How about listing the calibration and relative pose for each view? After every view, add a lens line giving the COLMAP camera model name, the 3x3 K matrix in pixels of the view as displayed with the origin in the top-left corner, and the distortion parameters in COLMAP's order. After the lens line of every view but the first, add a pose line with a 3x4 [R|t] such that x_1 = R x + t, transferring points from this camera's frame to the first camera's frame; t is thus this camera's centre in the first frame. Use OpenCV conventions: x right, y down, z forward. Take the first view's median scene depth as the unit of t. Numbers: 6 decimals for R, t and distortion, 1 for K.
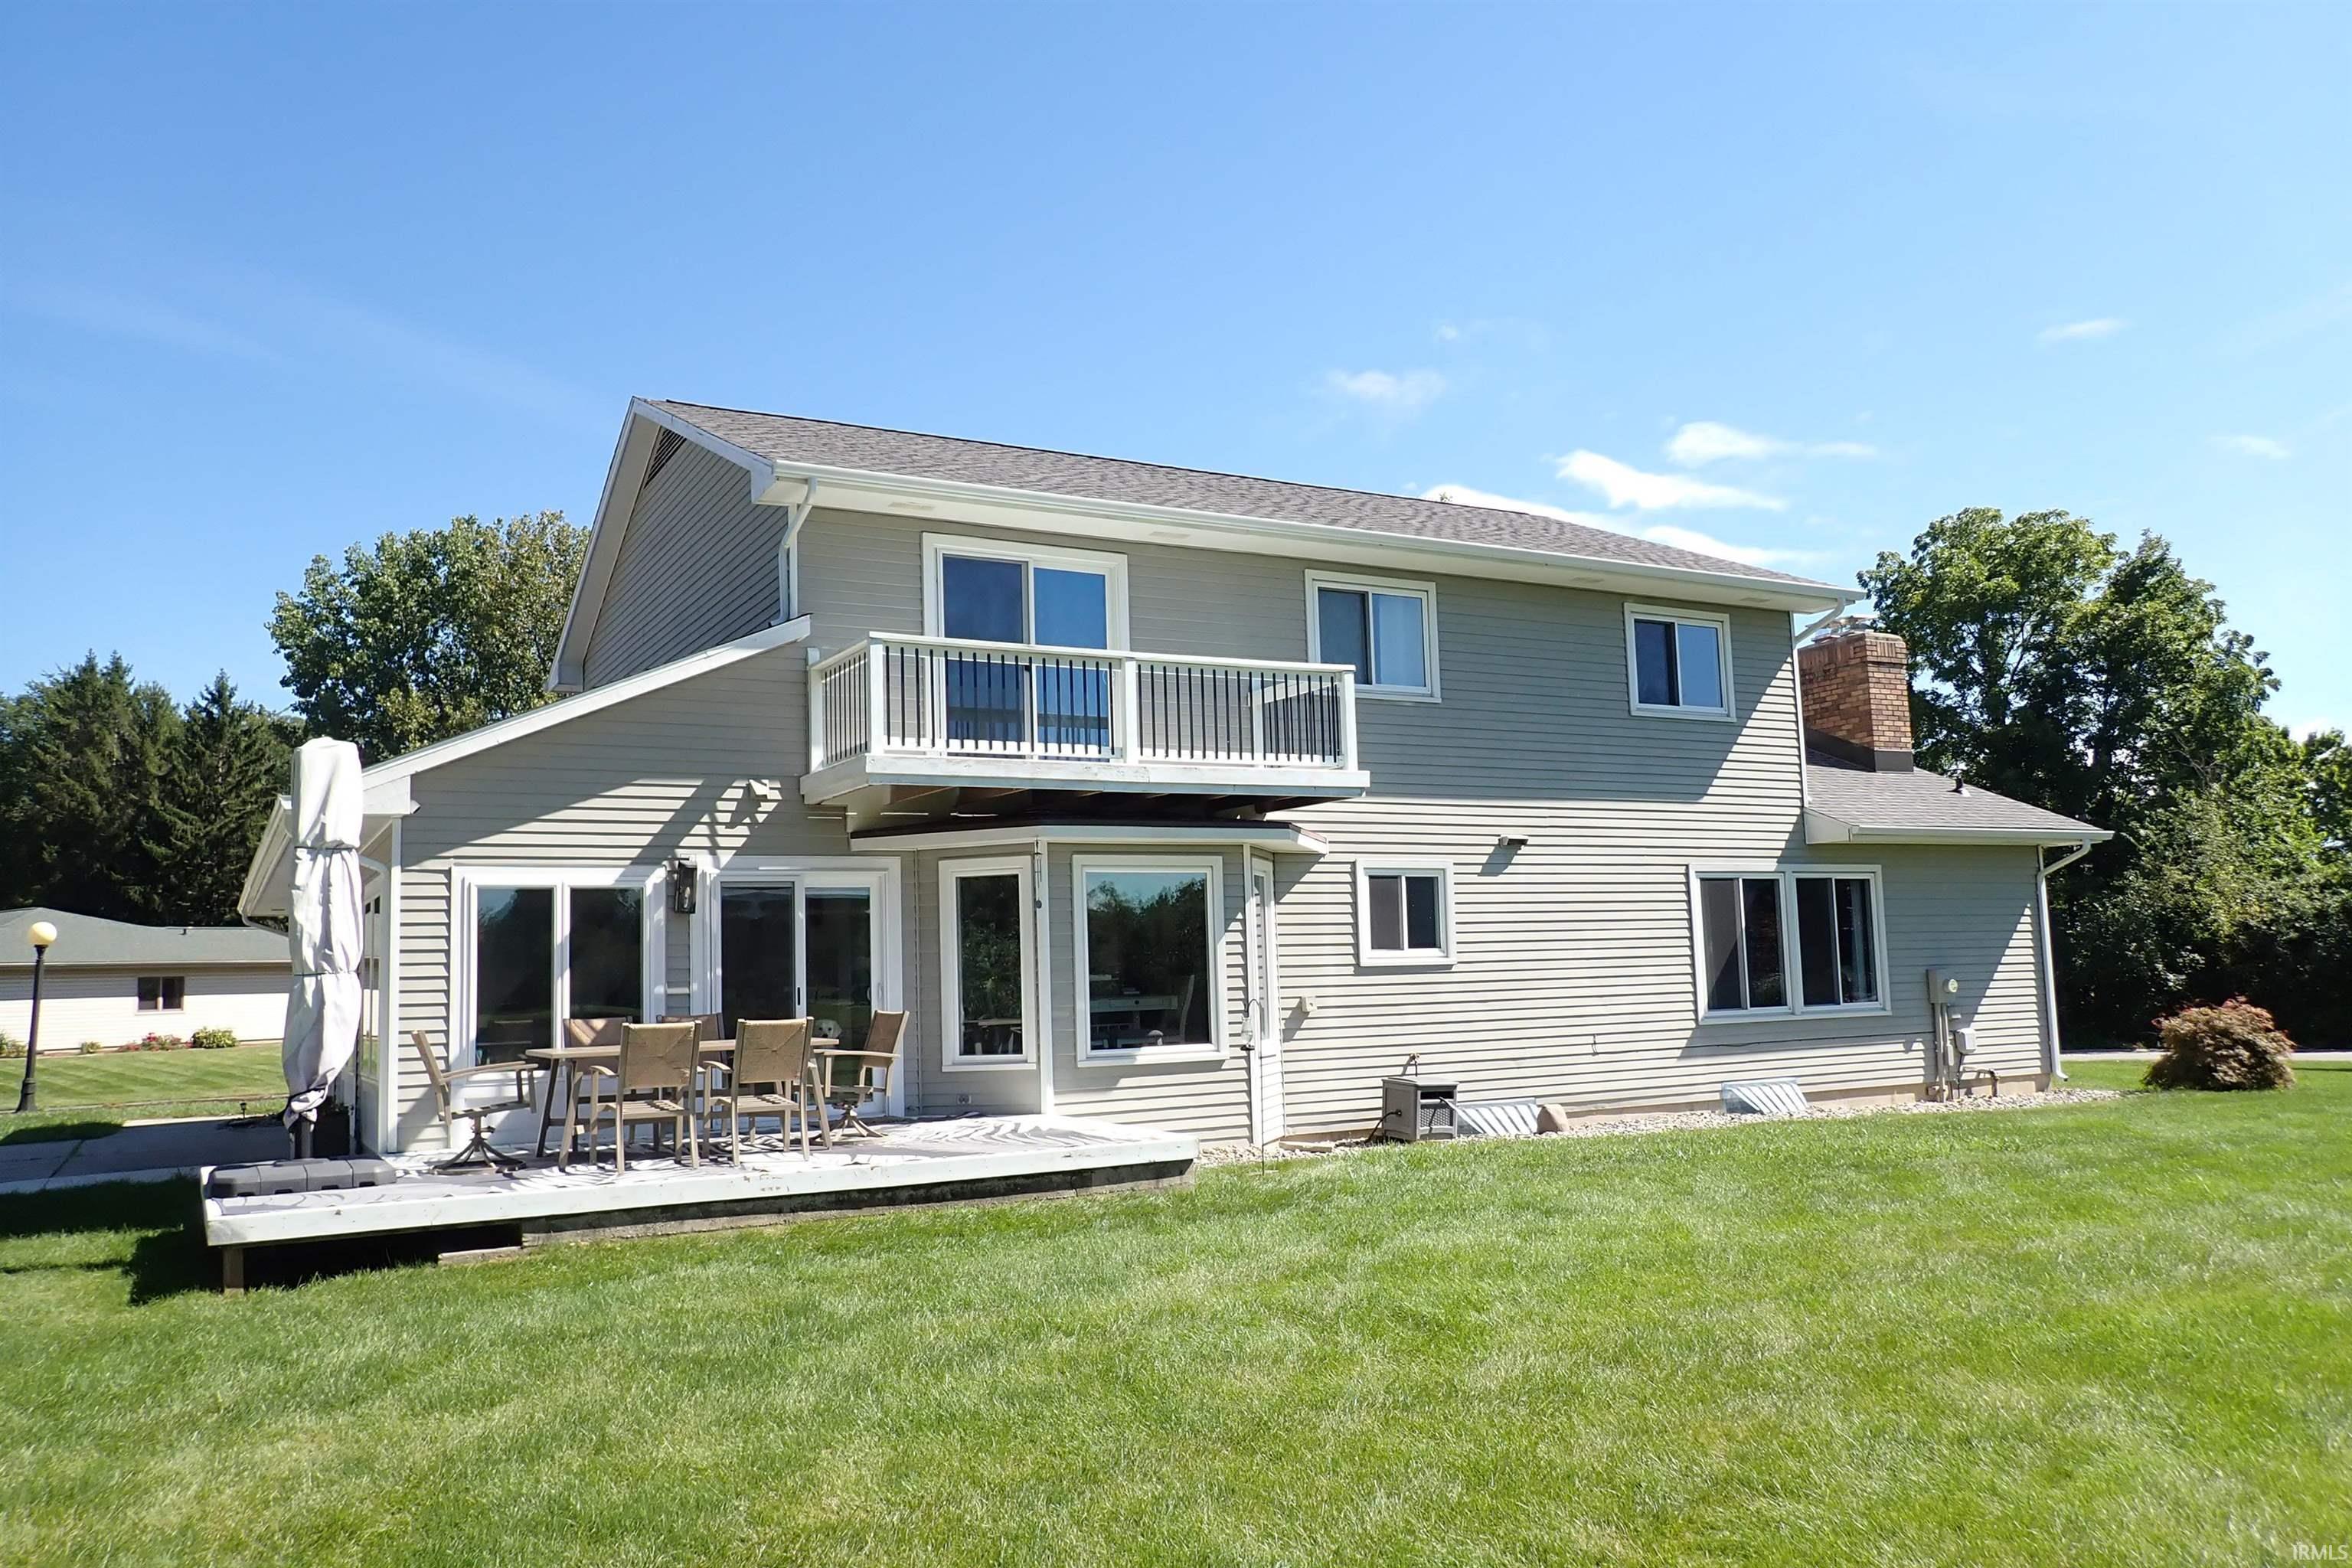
lens RADIAL K [[1739.7, 0, 1139.1], [0, 1739.7, 784.6], [0, 0, 1]] dist [0.000696, -0.009740]
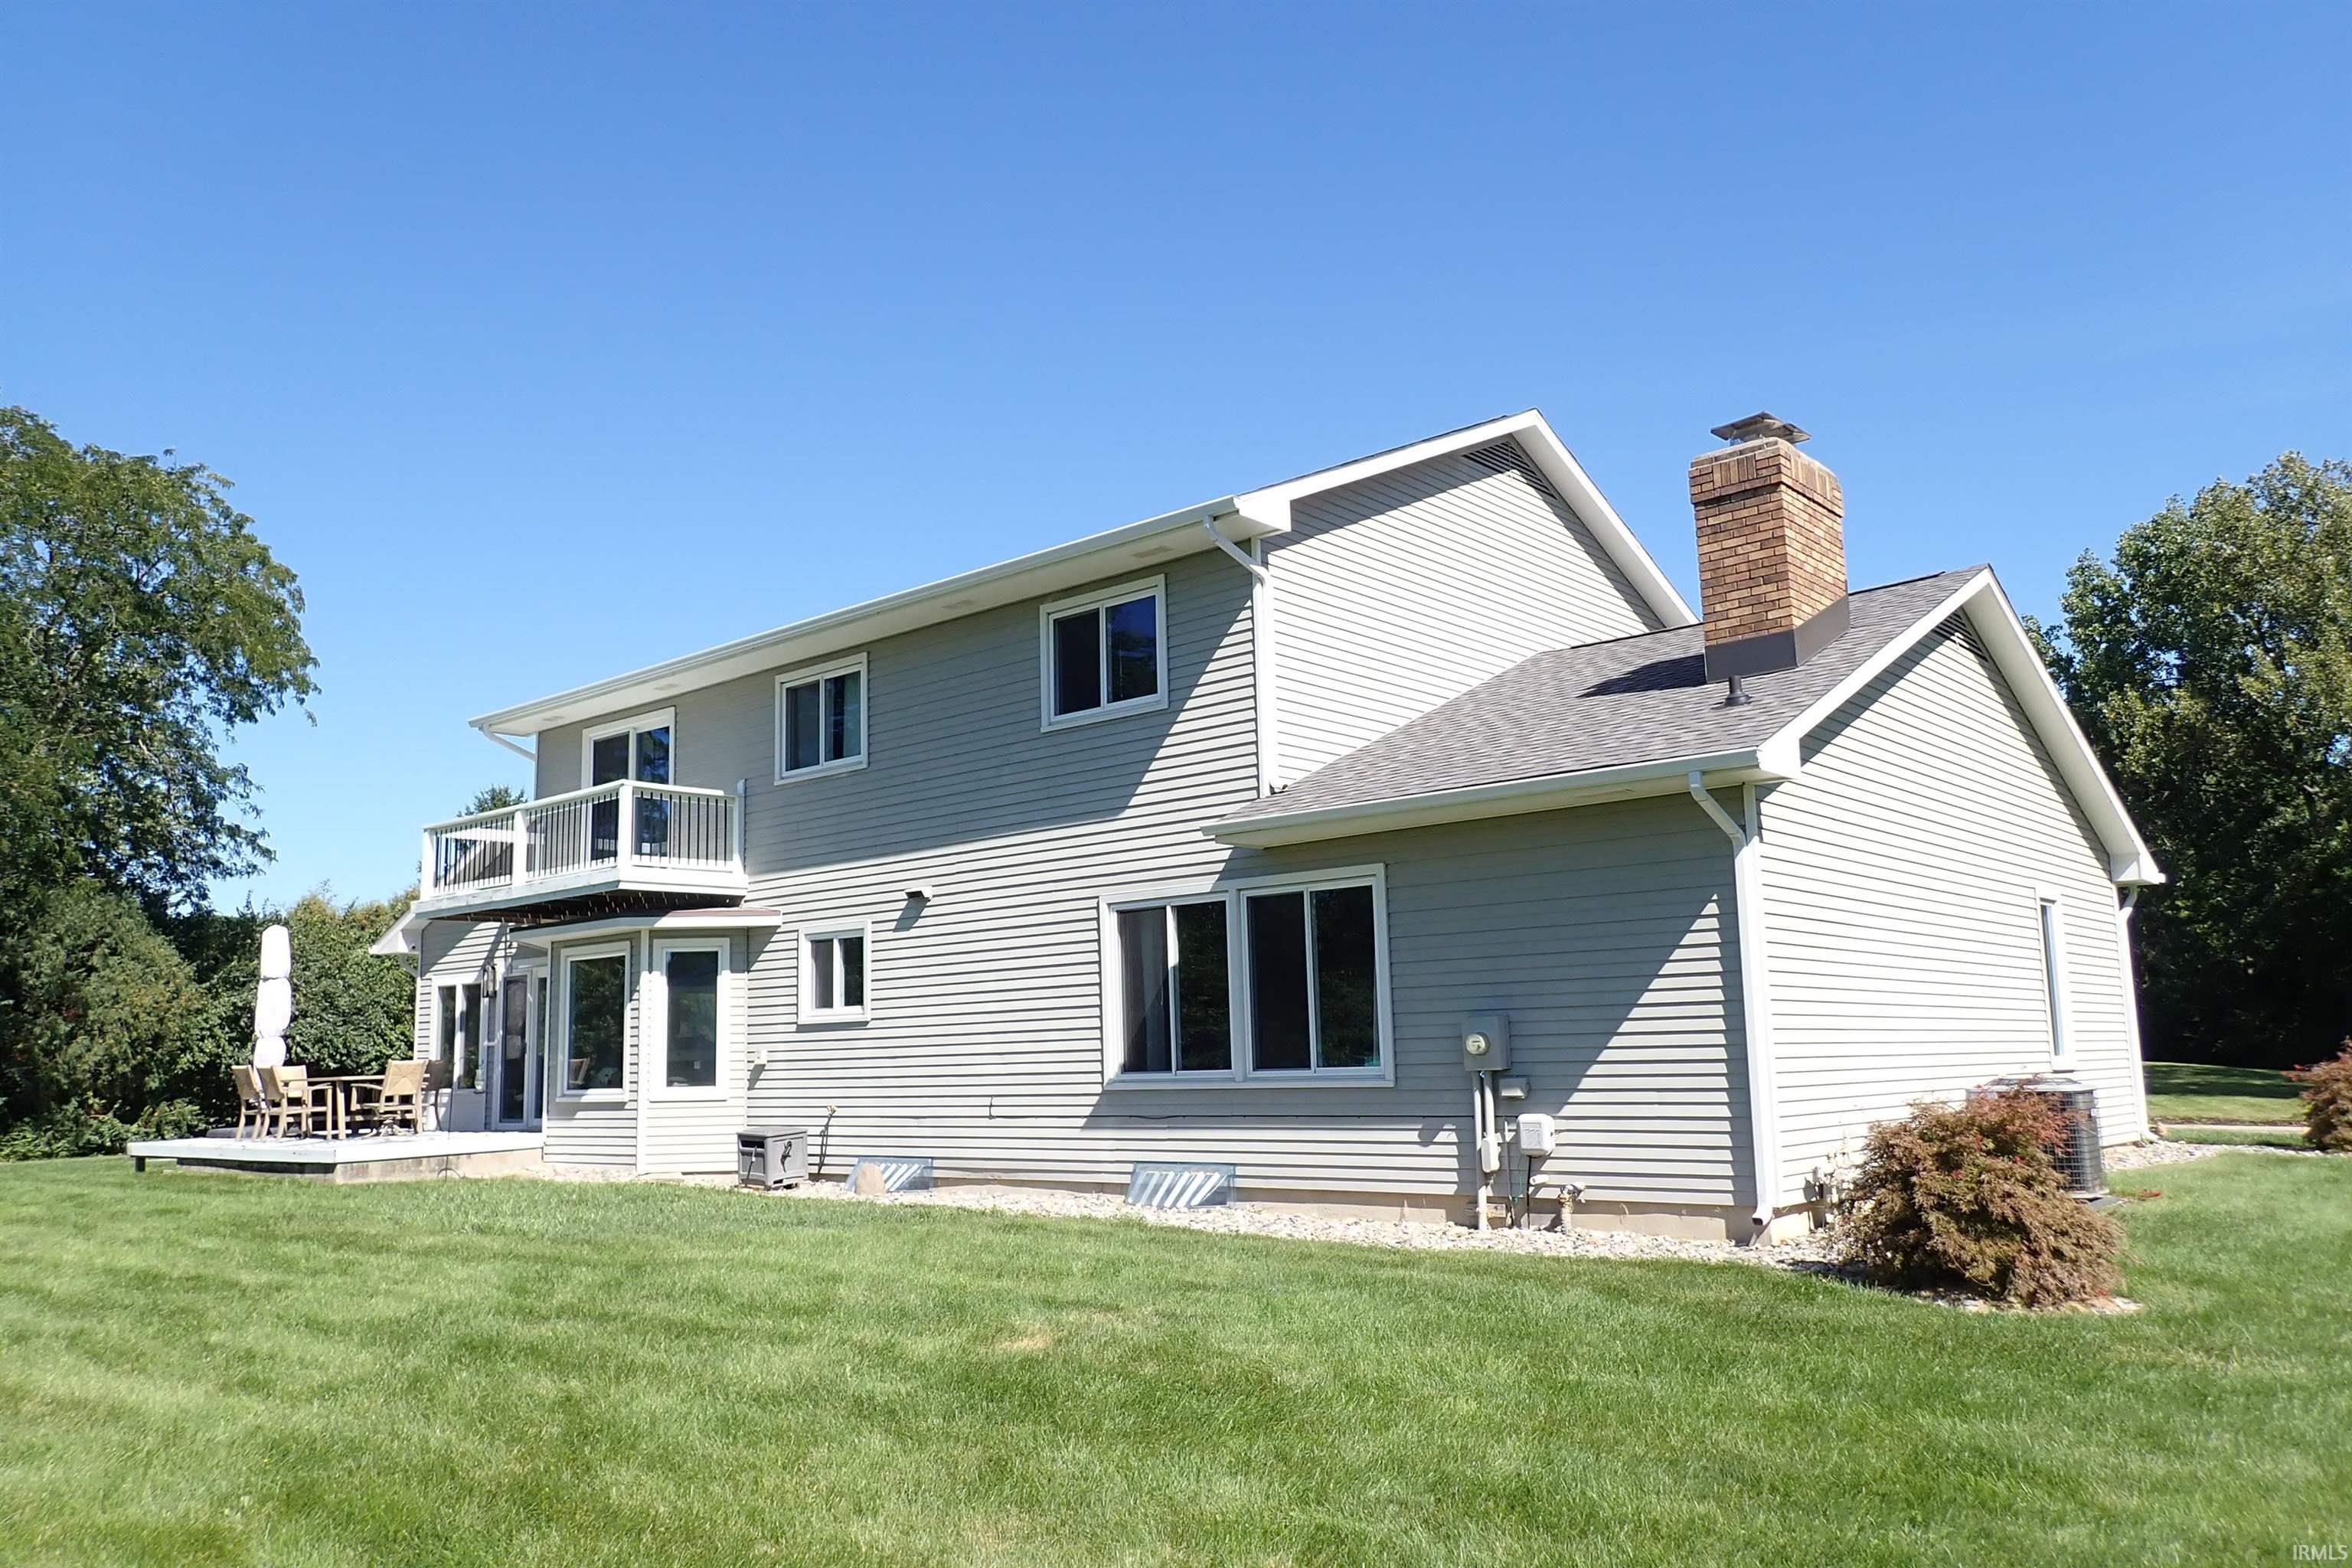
lens RADIAL K [[1739.7, 0, 1139.1], [0, 1739.7, 784.6], [0, 0, 1]] dist [0.000696, -0.009740]
pose [[0.340291, -0.123537, -0.932170, 1.118789], [0.126093, 0.988374, -0.084955, 0.067030], [0.931827, -0.088631, 0.351912, 0.737825]]
